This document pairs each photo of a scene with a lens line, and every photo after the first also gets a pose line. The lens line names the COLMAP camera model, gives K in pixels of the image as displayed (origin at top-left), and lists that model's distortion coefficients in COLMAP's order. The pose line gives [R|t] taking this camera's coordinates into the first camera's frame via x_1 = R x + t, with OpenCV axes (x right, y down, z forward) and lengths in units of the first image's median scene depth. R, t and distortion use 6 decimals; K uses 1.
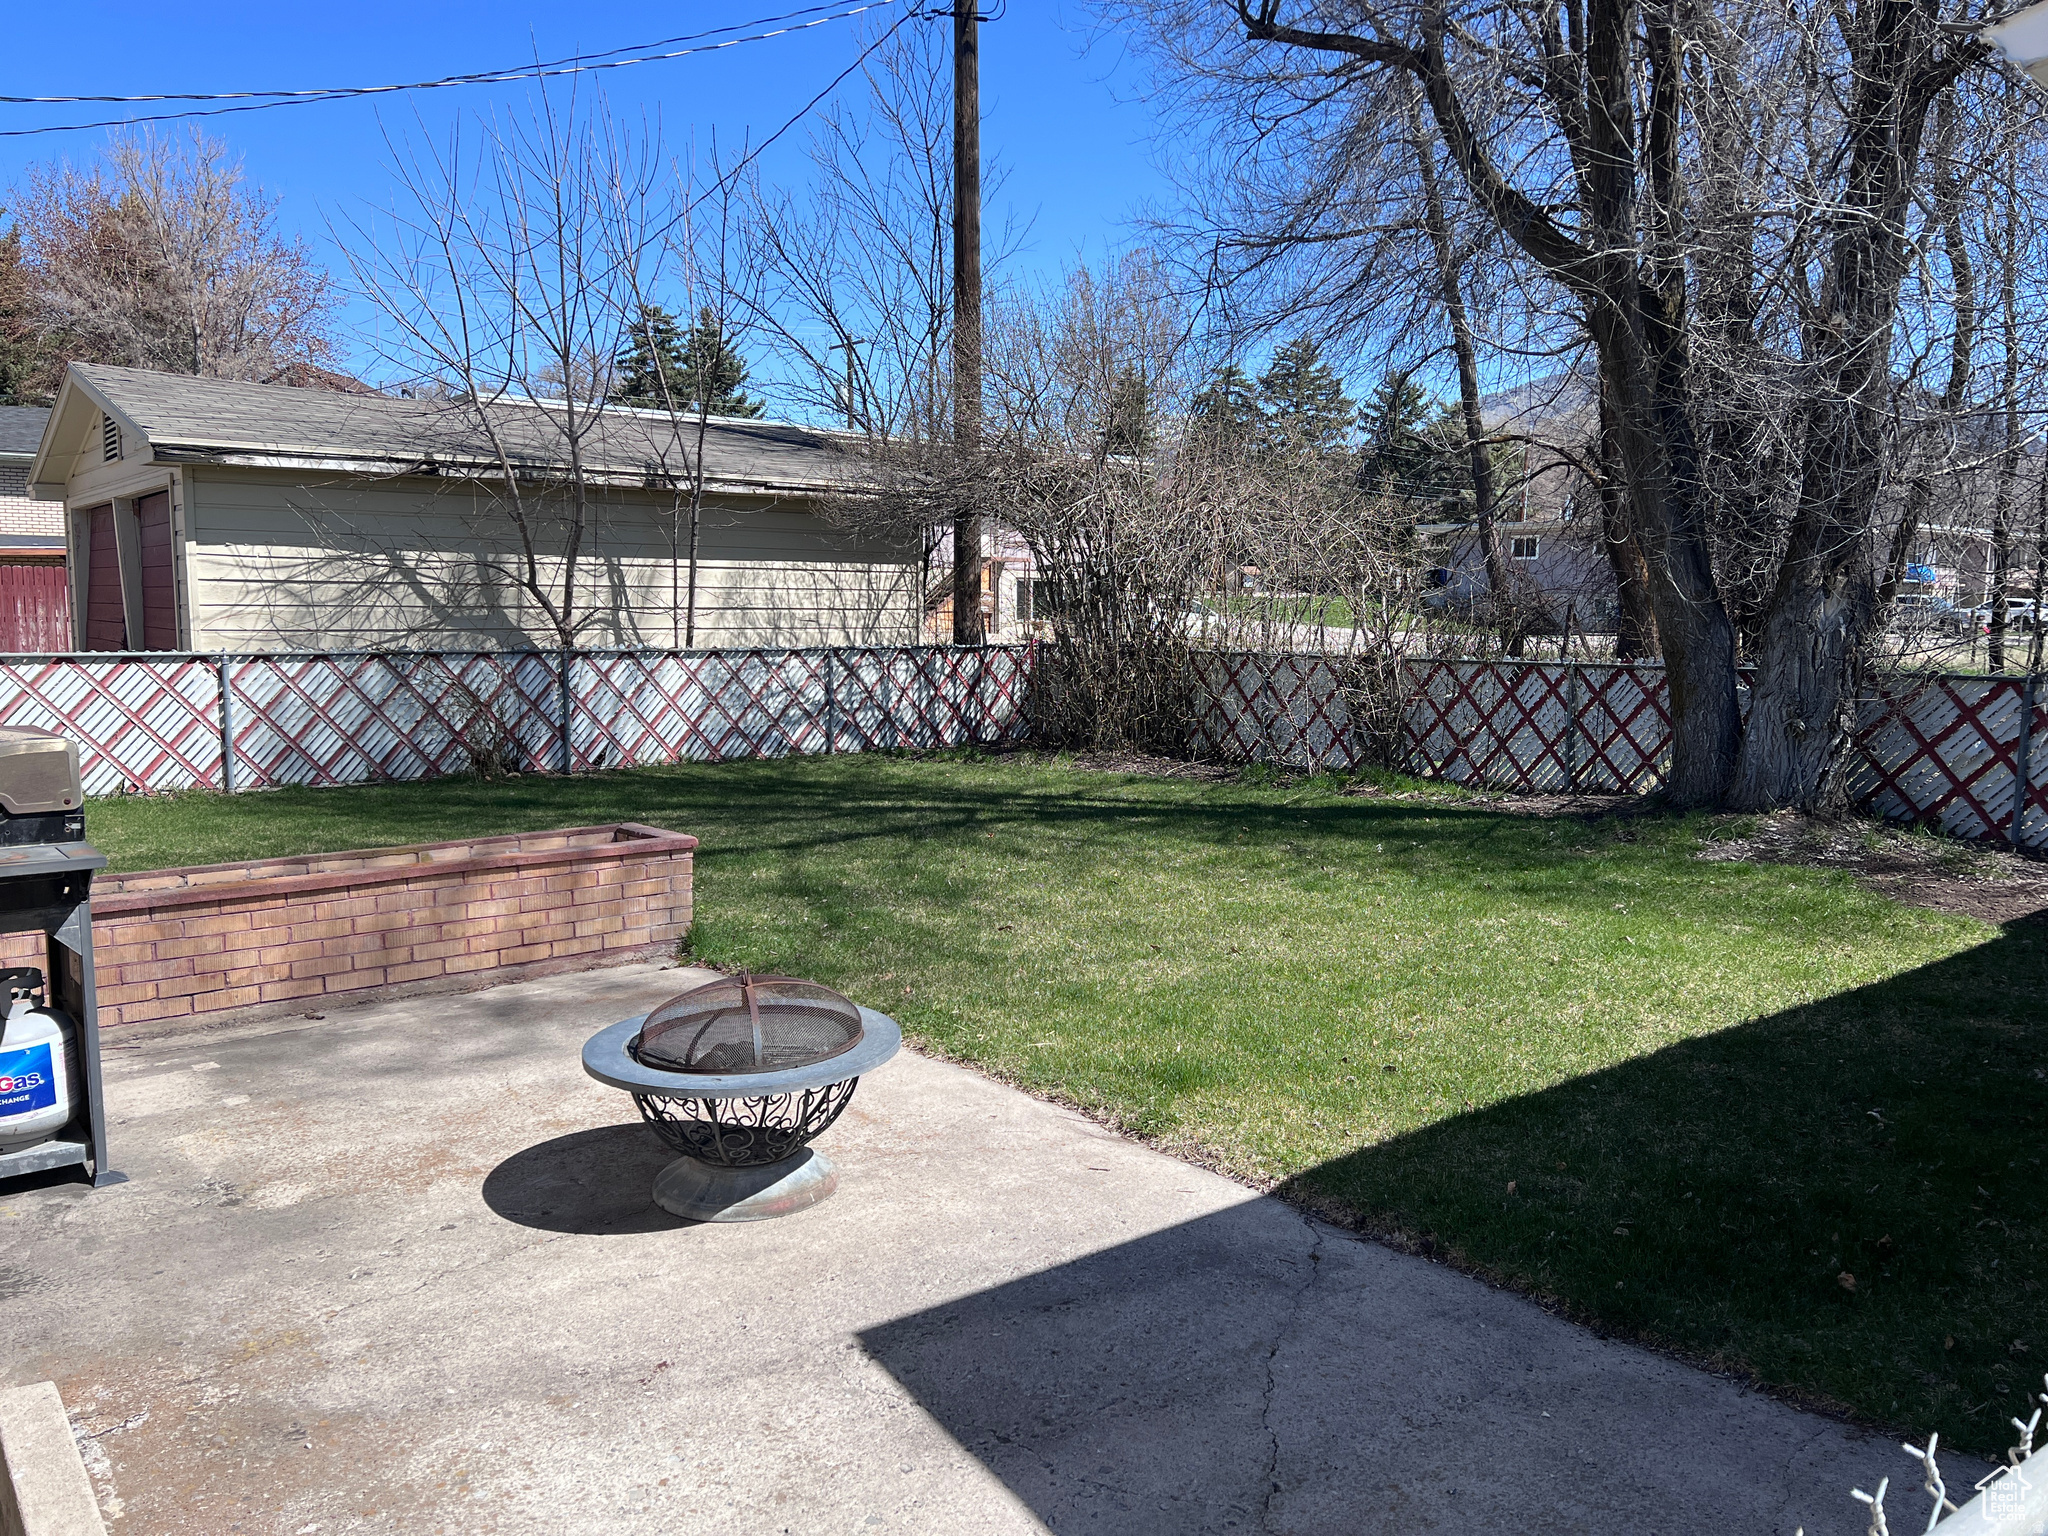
lens RADIAL K [[1542.8, 0, 1026.5], [0, 1542.8, 766.5], [0, 0, 1]] dist [0.013498, -0.004037]
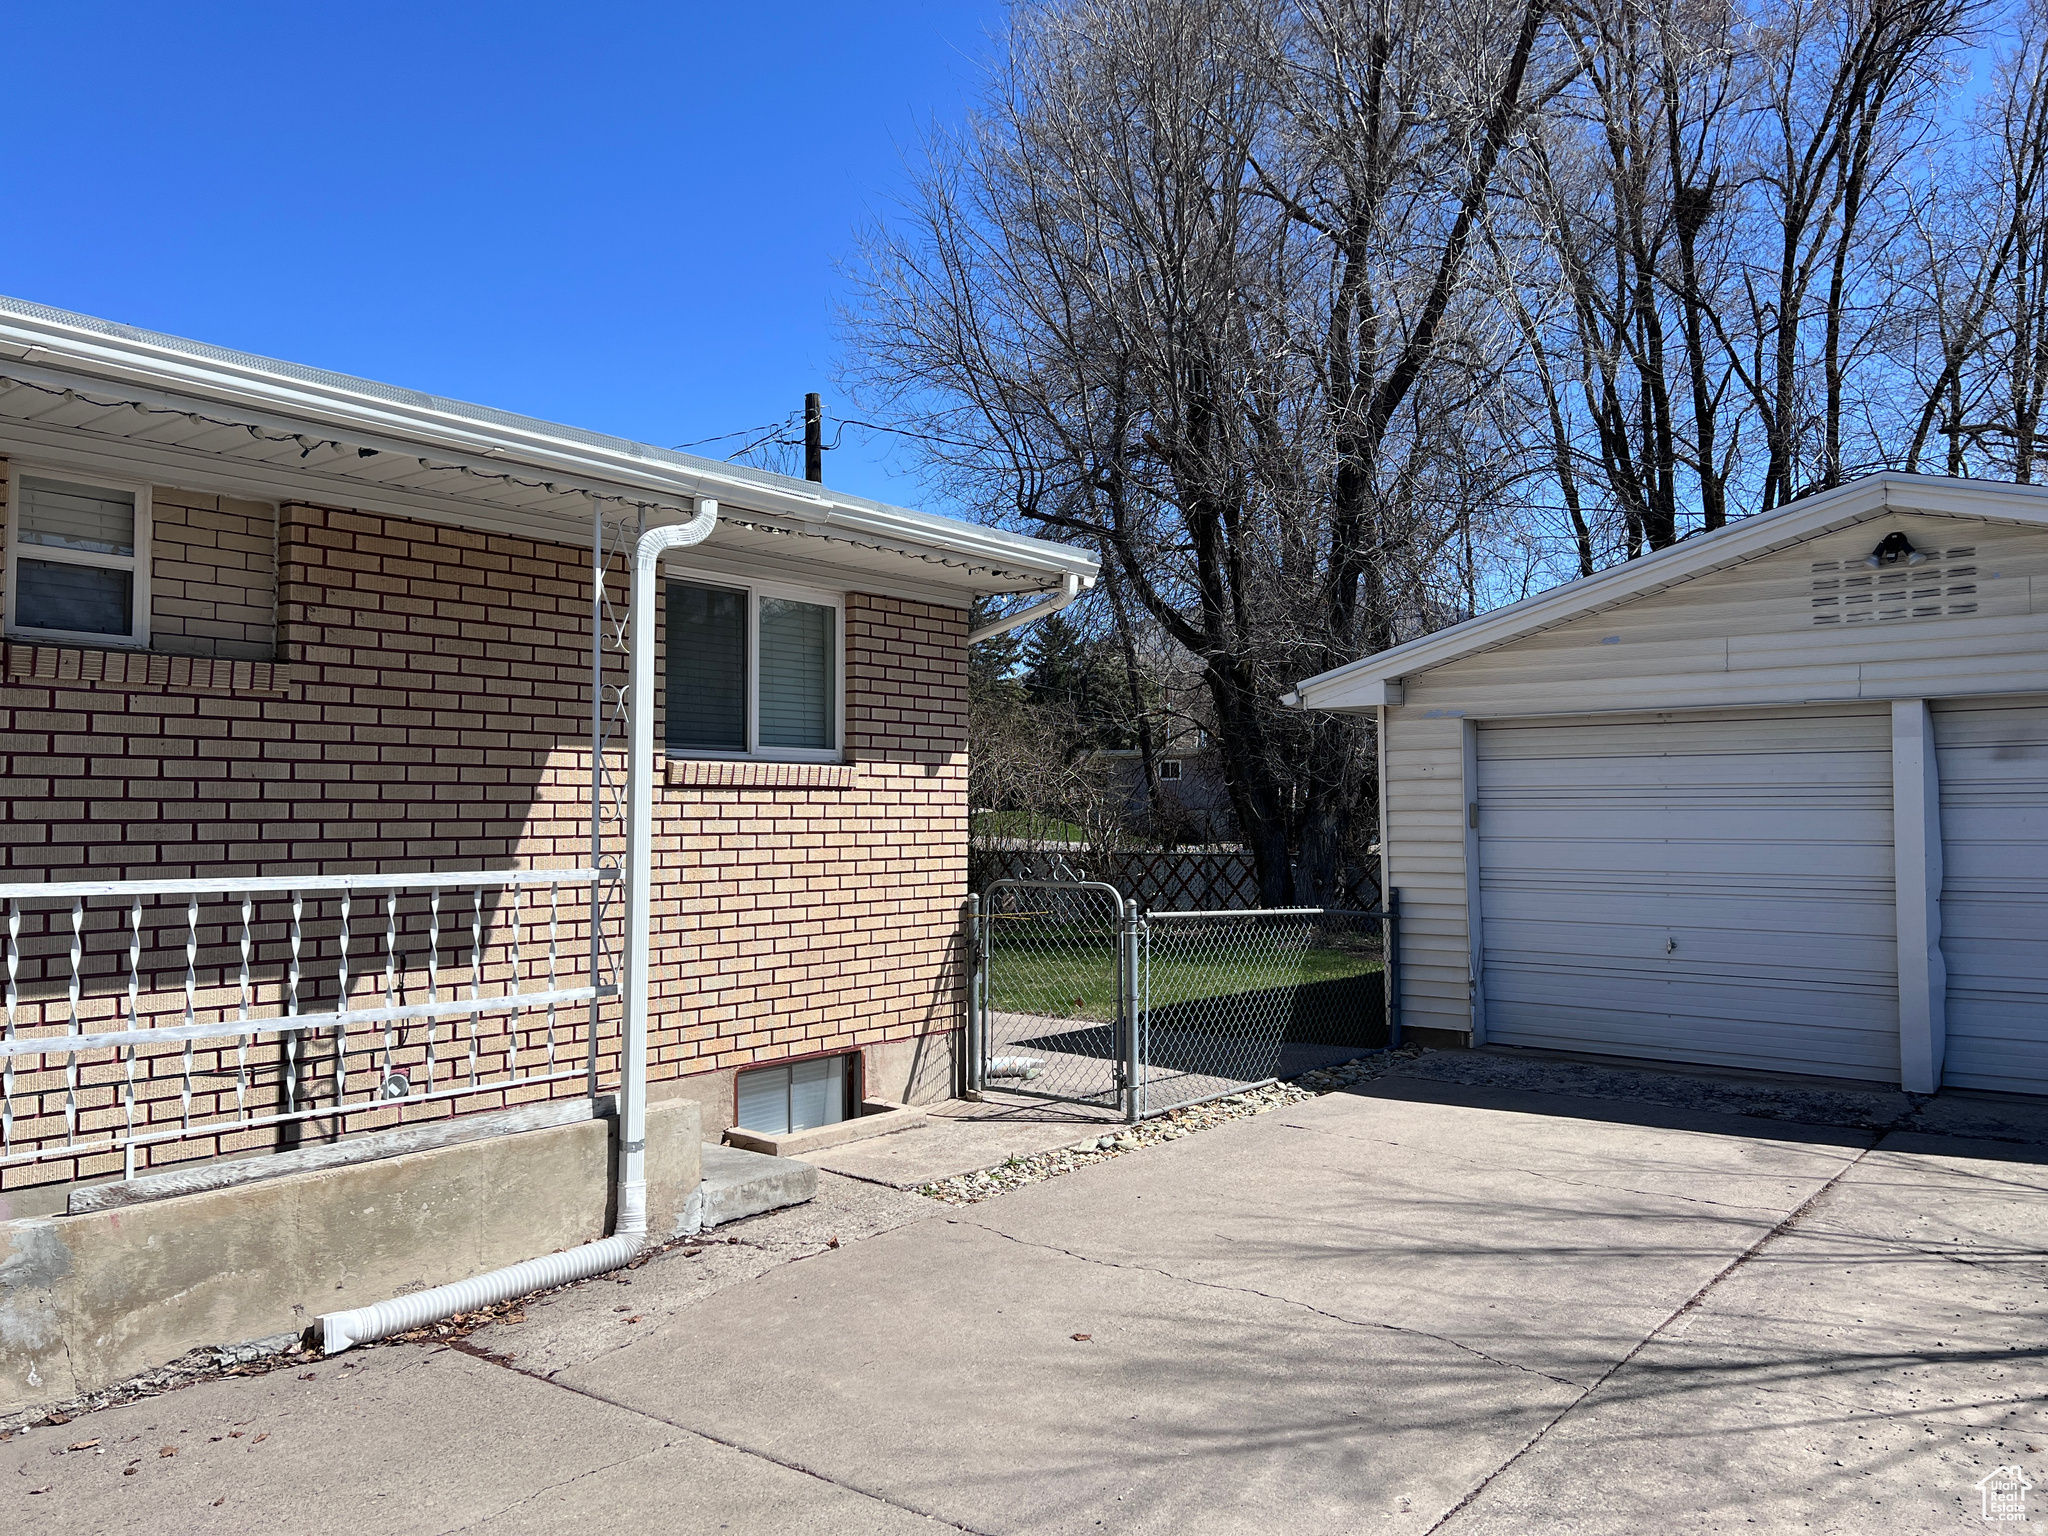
lens RADIAL K [[1542.8, 0, 1023.9], [0, 1542.8, 764.9], [0, 0, 1]] dist [0.013498, -0.004037]
pose [[0.976680, -0.003189, 0.214677, -0.278630], [0.033160, 0.990133, -0.136154, 0.079511], [-0.212124, 0.140098, 0.967148, -0.819672]]
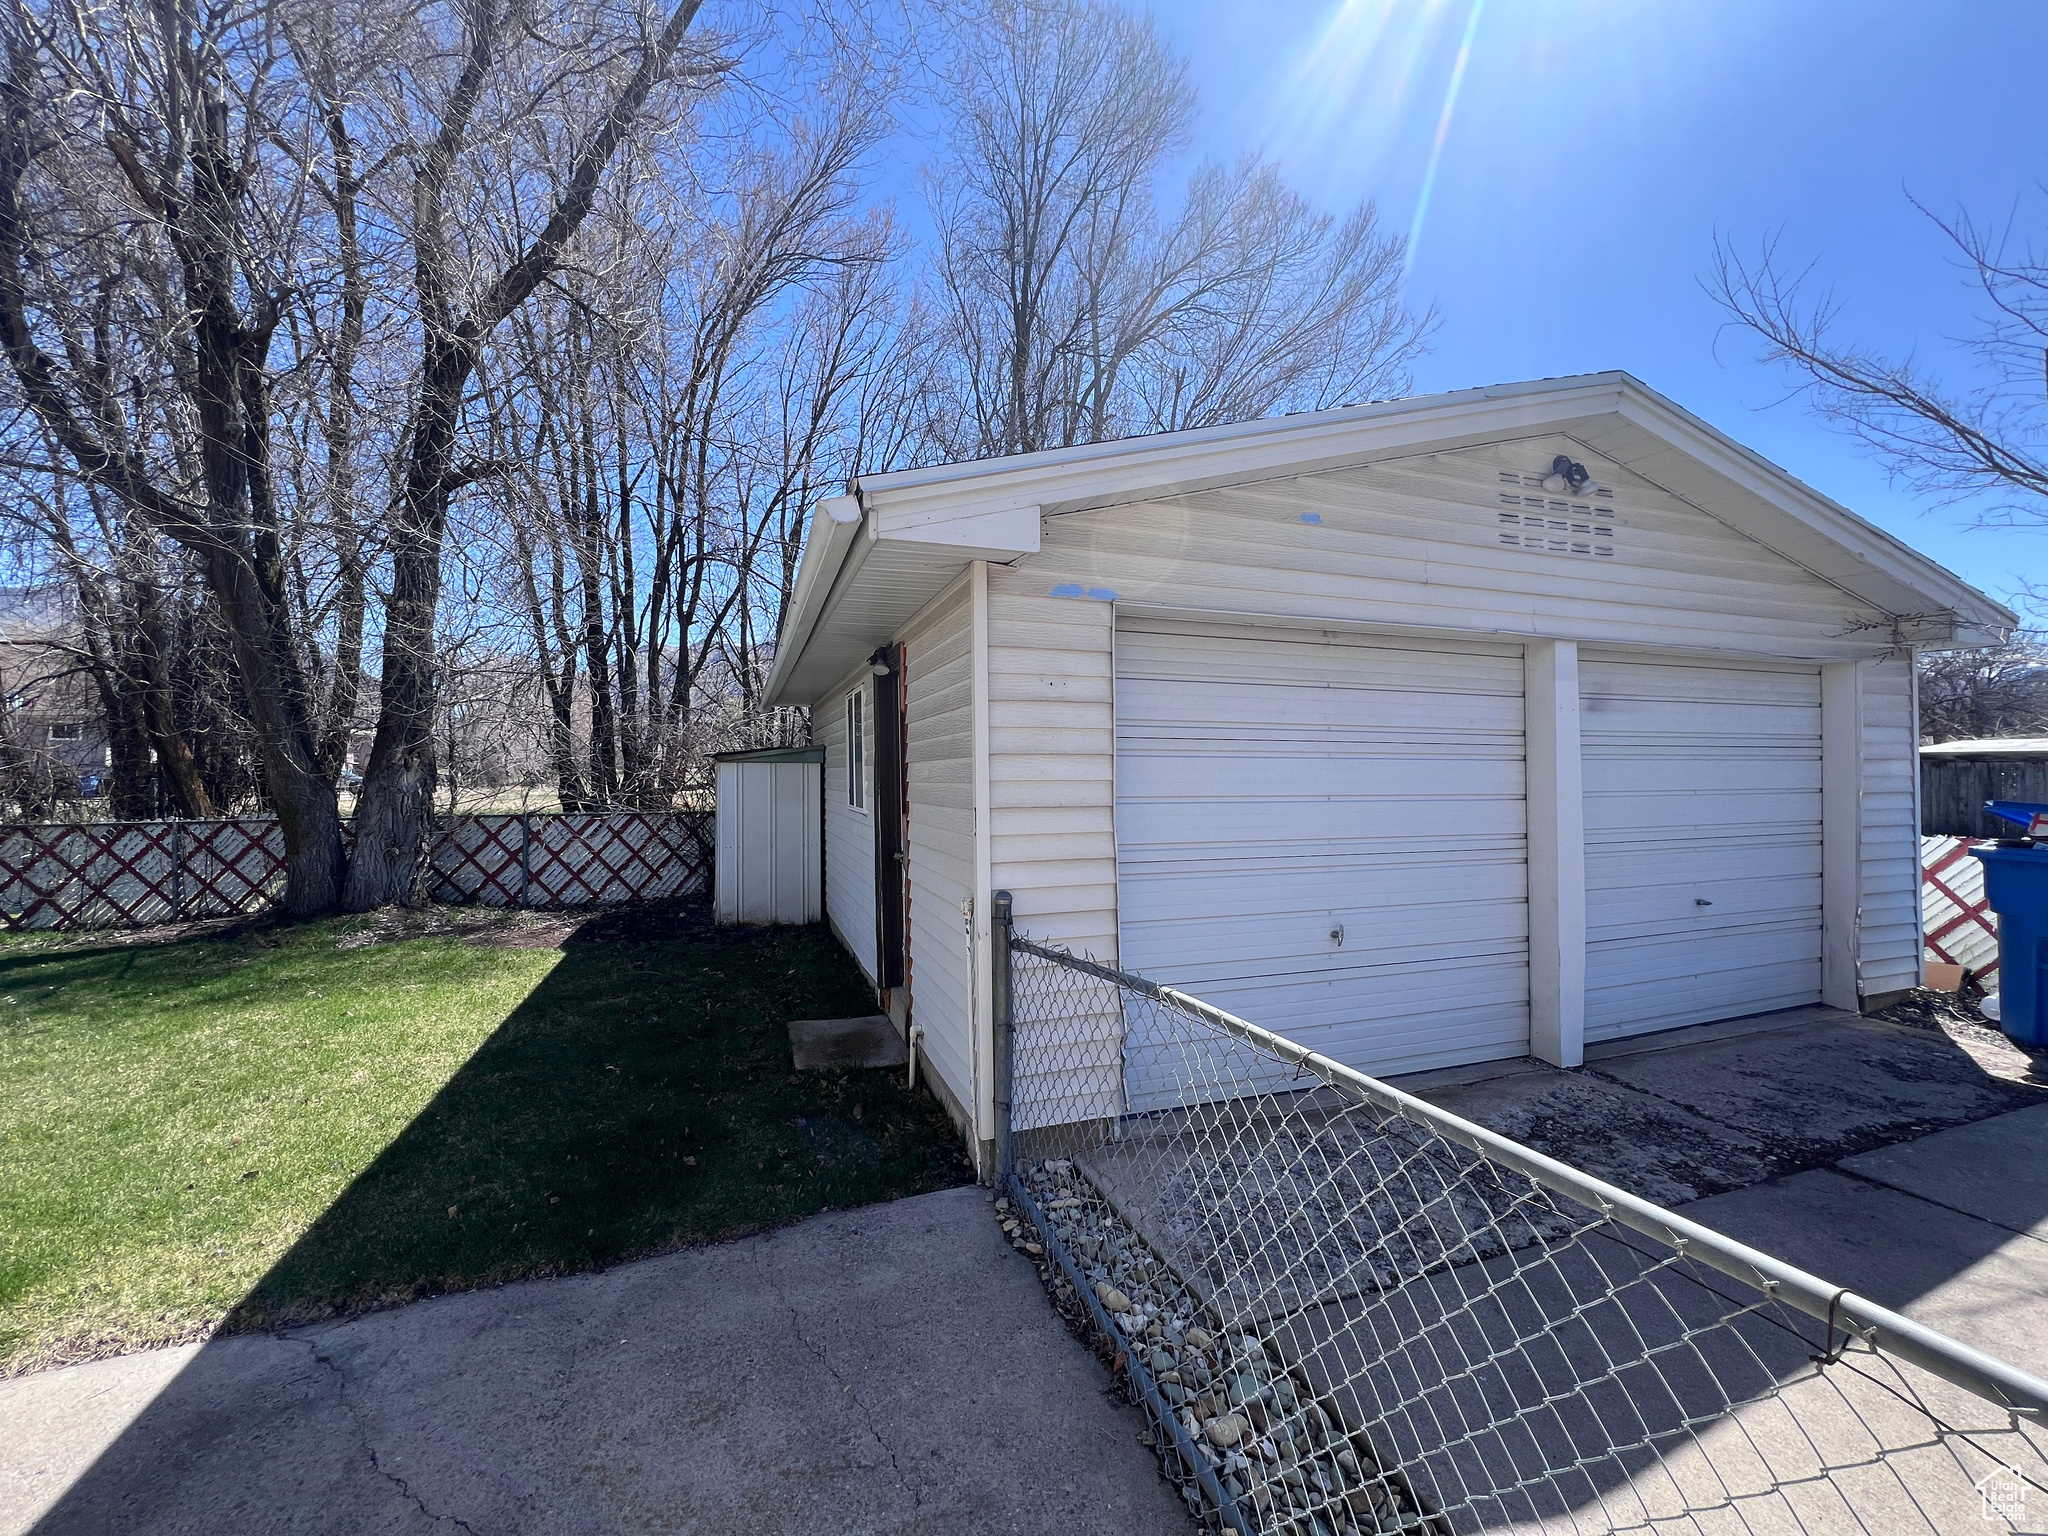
lens RADIAL K [[818.3, 0, 1028.5], [0, 818.3, 776.4], [0, 0, 1]] dist [0.001266, 0.000397]
pose [[0.322968, -0.008794, 0.946369, -0.084004], [0.103931, 0.994239, -0.026230, -0.013842], [-0.940686, 0.106828, 0.322021, 0.114282]]
